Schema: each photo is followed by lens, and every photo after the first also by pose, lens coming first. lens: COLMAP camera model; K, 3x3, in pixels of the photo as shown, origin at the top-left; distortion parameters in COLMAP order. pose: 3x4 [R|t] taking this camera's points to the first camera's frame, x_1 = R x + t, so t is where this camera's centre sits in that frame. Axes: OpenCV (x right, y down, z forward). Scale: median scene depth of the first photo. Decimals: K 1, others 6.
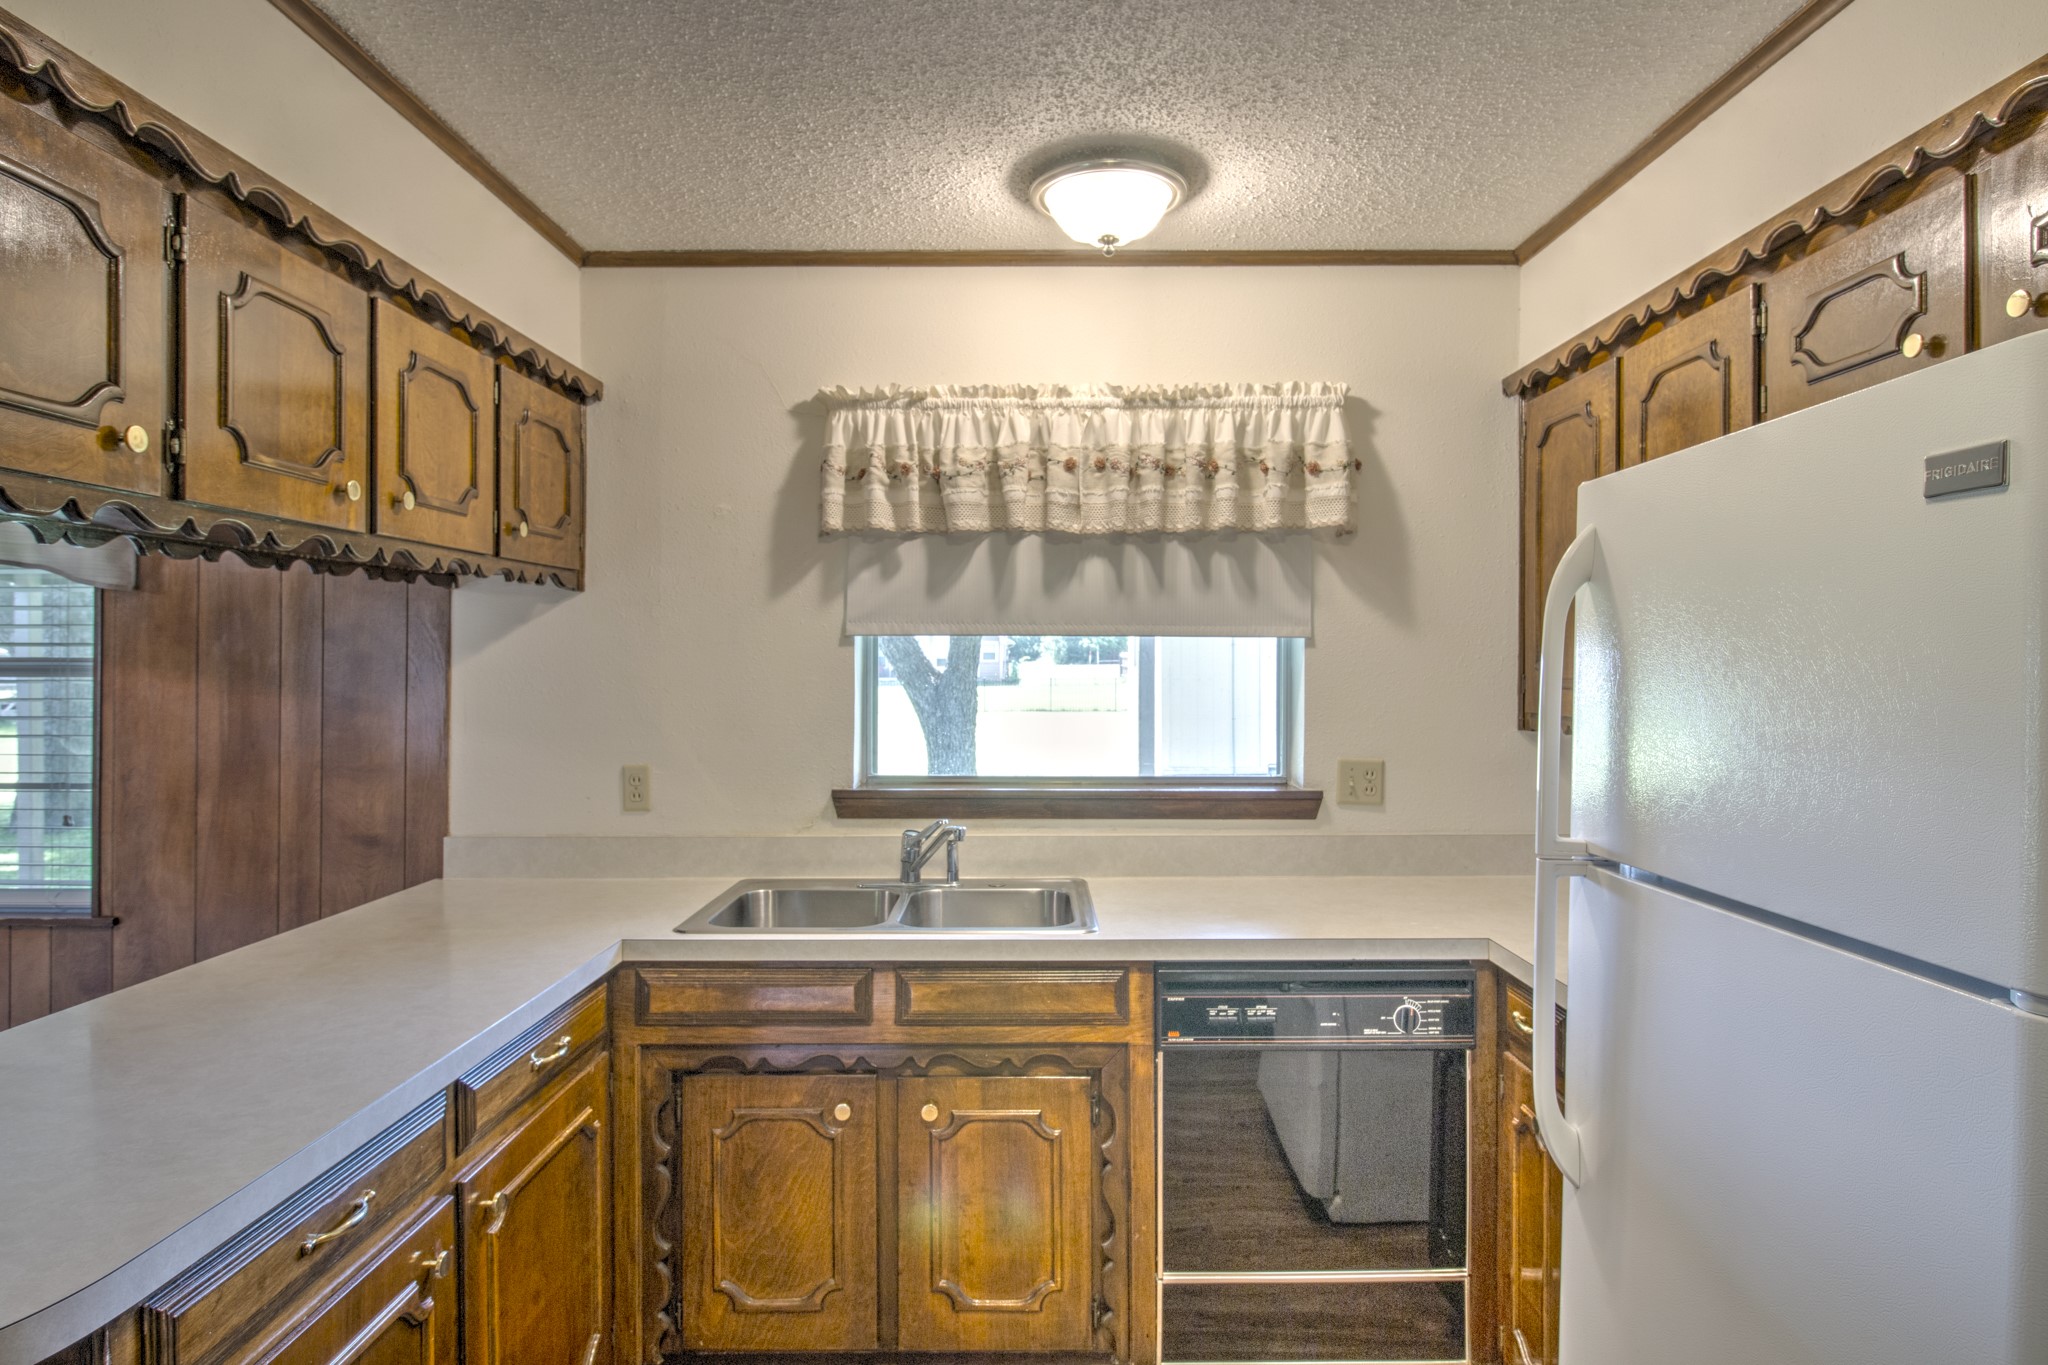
lens RADIAL K [[1137.2, 0, 1049.3], [0, 1137.2, 663.4], [0, 0, 1]] dist [0.001625, -0.013036]
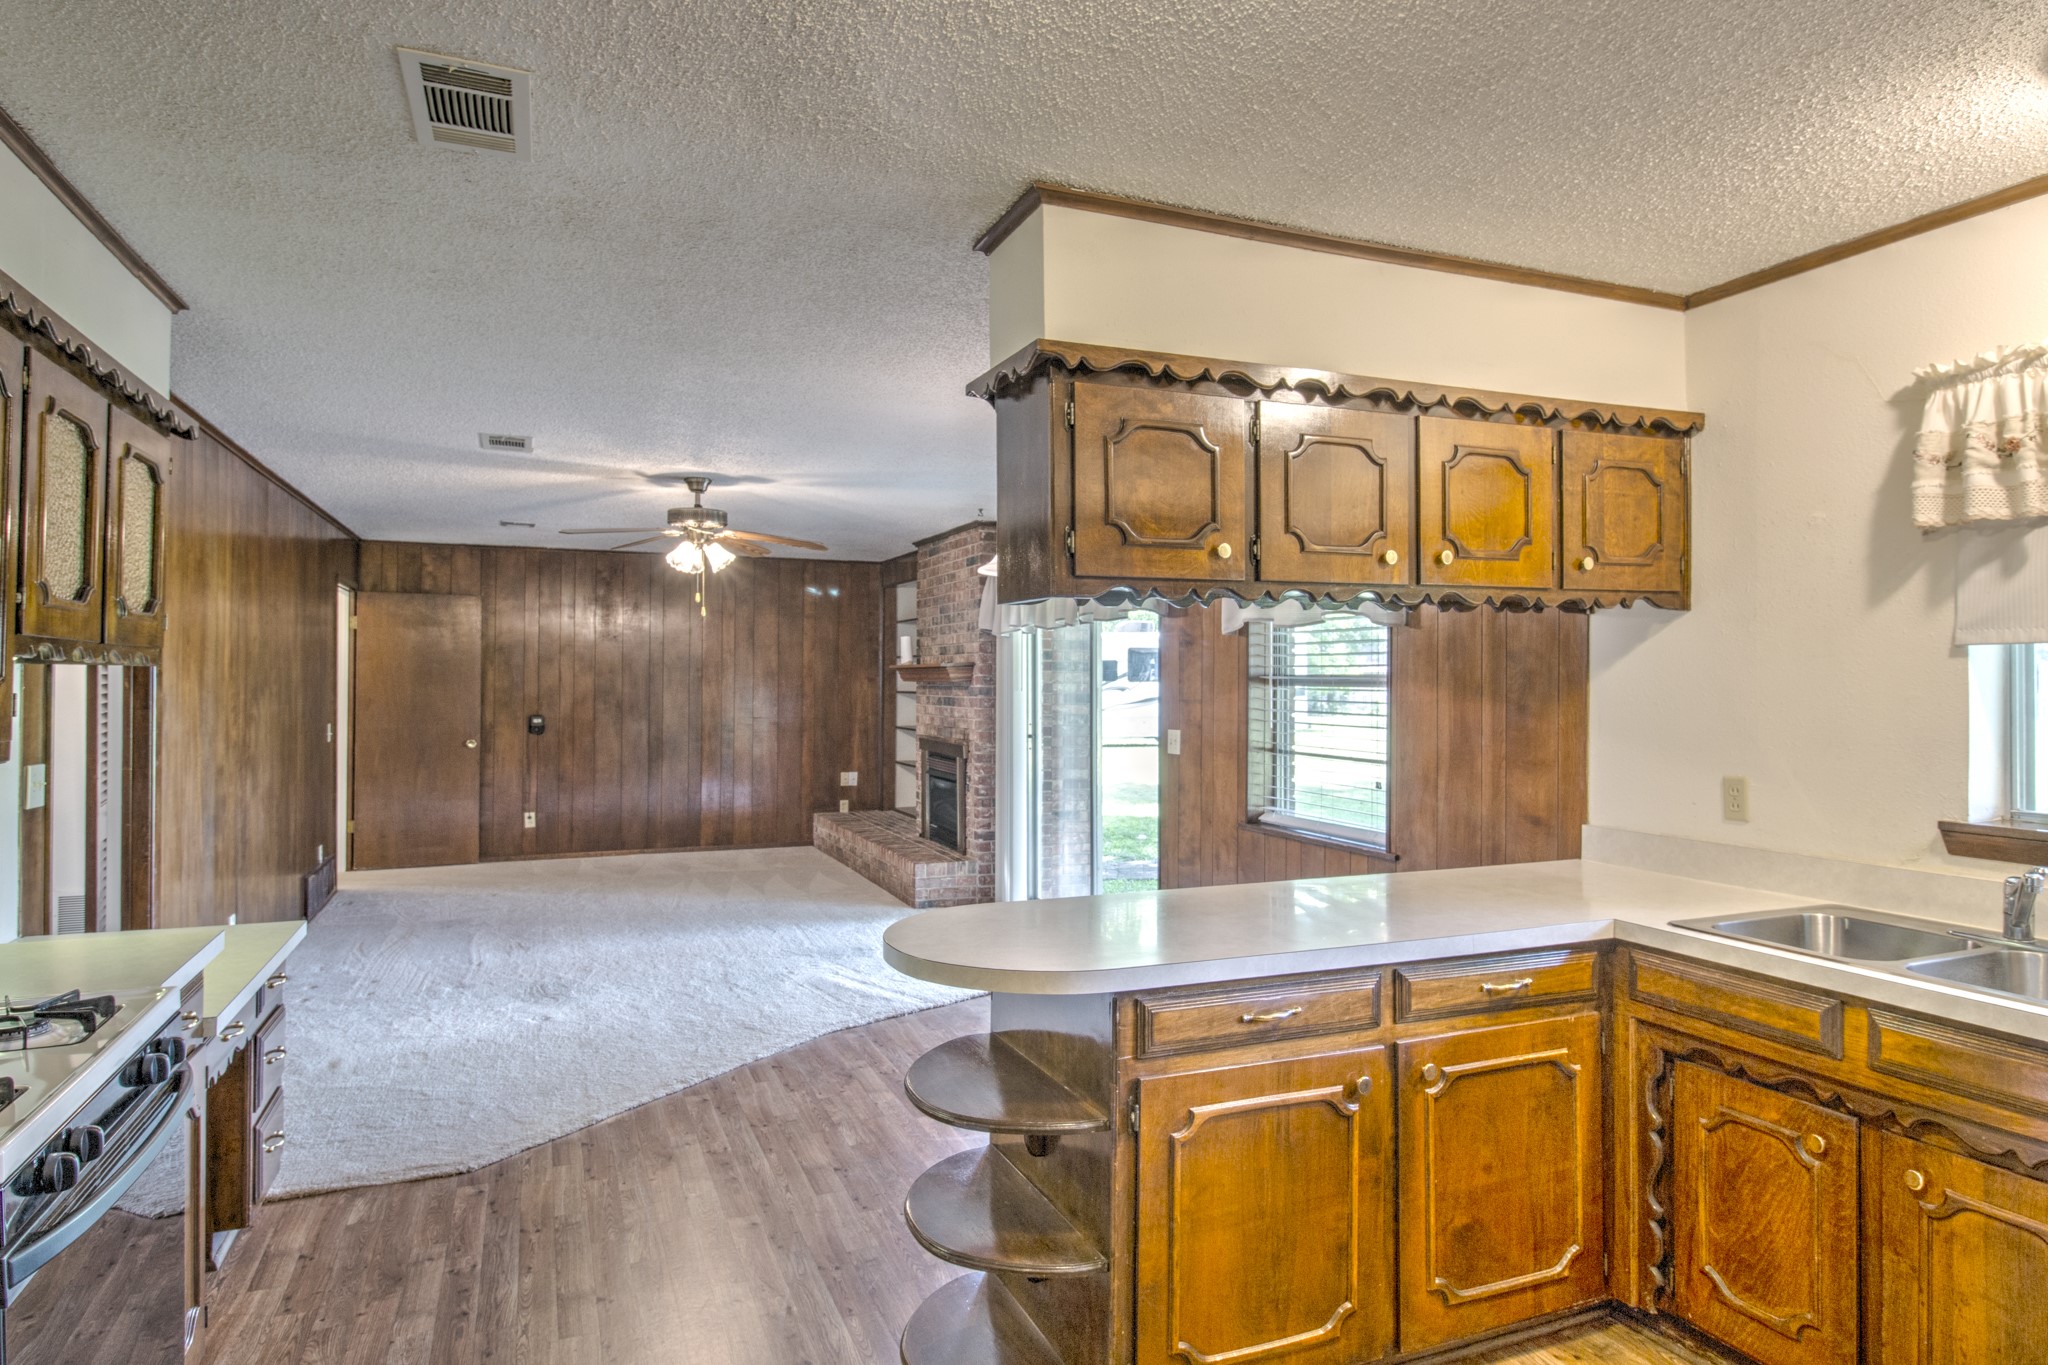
lens RADIAL K [[1137.2, 0, 1049.3], [0, 1137.2, 663.4], [0, 0, 1]] dist [0.001625, -0.013036]
pose [[0.401016, -0.012989, -0.915979, 0.349581], [0.000032, 0.999900, -0.014165, 0.001859], [0.916071, 0.005651, 0.400976, 0.016419]]
